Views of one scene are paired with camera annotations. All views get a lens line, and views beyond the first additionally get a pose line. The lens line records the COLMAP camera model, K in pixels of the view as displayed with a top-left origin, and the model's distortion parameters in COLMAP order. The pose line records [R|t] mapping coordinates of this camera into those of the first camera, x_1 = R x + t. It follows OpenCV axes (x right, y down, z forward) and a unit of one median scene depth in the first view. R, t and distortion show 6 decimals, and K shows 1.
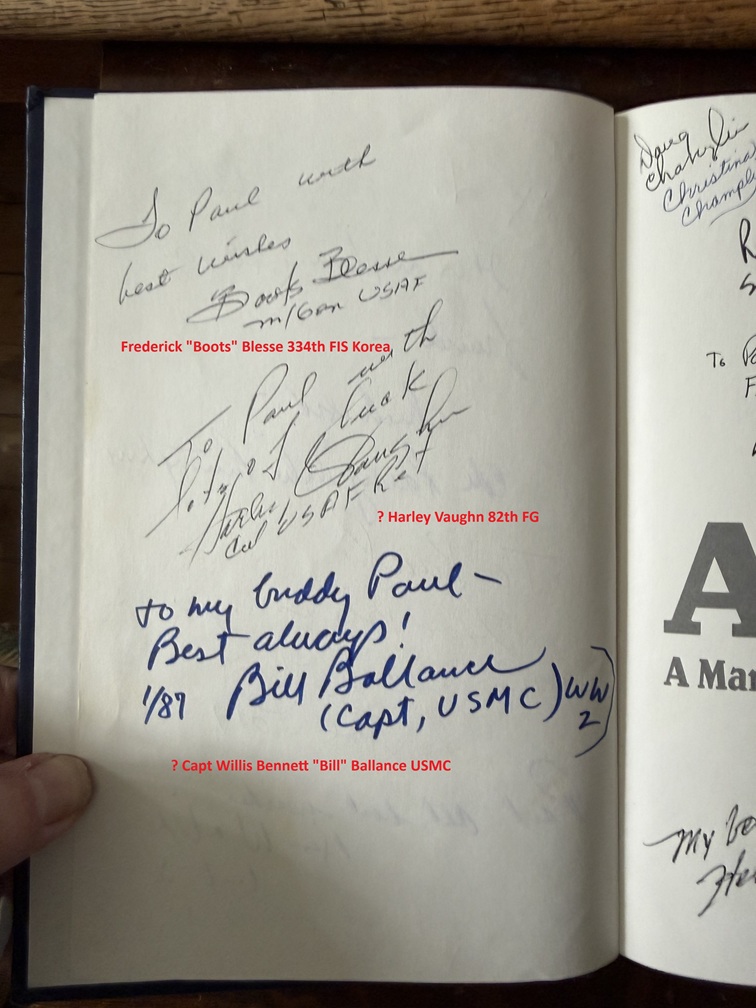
lens RADIAL K [[704.2, 0, 378.0], [0, 704.2, 504.0], [0, 0, 1]] dist [-0.009820, -0.001387]
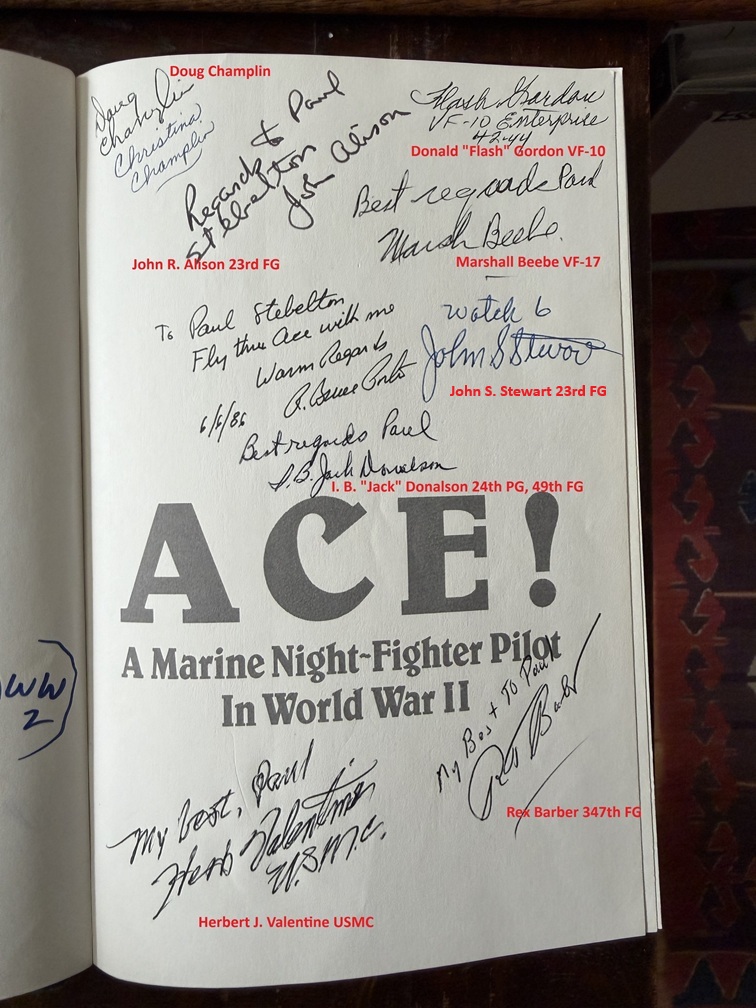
lens RADIAL K [[704.2, 0, 378.0], [0, 704.2, 504.0], [0, 0, 1]] dist [-0.009820, -0.001387]
pose [[0.994428, -0.033367, 0.100000, 0.670254], [0.033177, 0.999443, 0.003560, 0.032612], [-0.100063, -0.000223, 0.994981, 0.024150]]
